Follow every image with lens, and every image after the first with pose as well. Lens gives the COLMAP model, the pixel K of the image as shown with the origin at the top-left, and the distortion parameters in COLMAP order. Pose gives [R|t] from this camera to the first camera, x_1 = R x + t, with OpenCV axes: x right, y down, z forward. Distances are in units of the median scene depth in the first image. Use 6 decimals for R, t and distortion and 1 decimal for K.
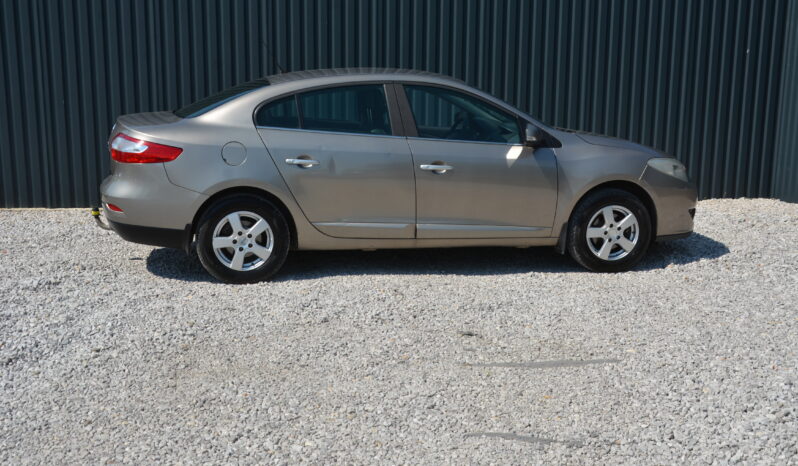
lens RADIAL K [[893.8, 0, 399.5], [0, 893.8, 231.2], [0, 0, 1]] dist [-0.053079, 0.000000]
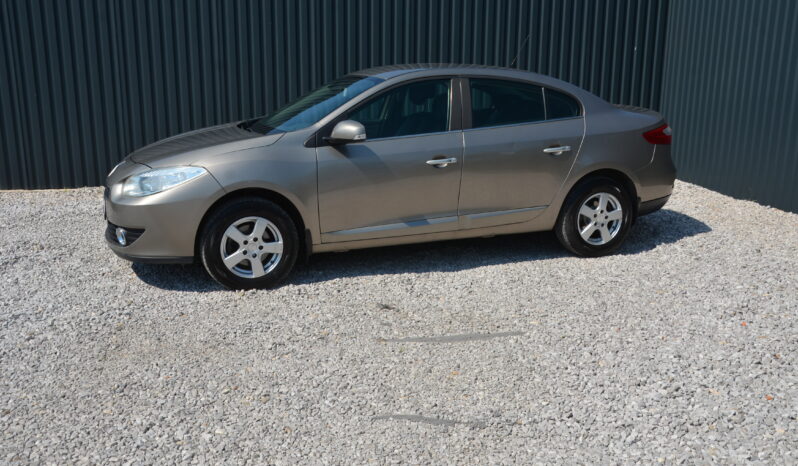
lens RADIAL K [[714.8, 0, 398.2], [0, 714.8, 232.9], [0, 0, 1]] dist [-0.067115, 0.001020]
pose [[0.998288, -0.014003, 0.056782, 0.051039], [0.011080, 0.998613, 0.051467, -0.024375], [-0.057424, -0.050750, 0.997059, 0.161058]]
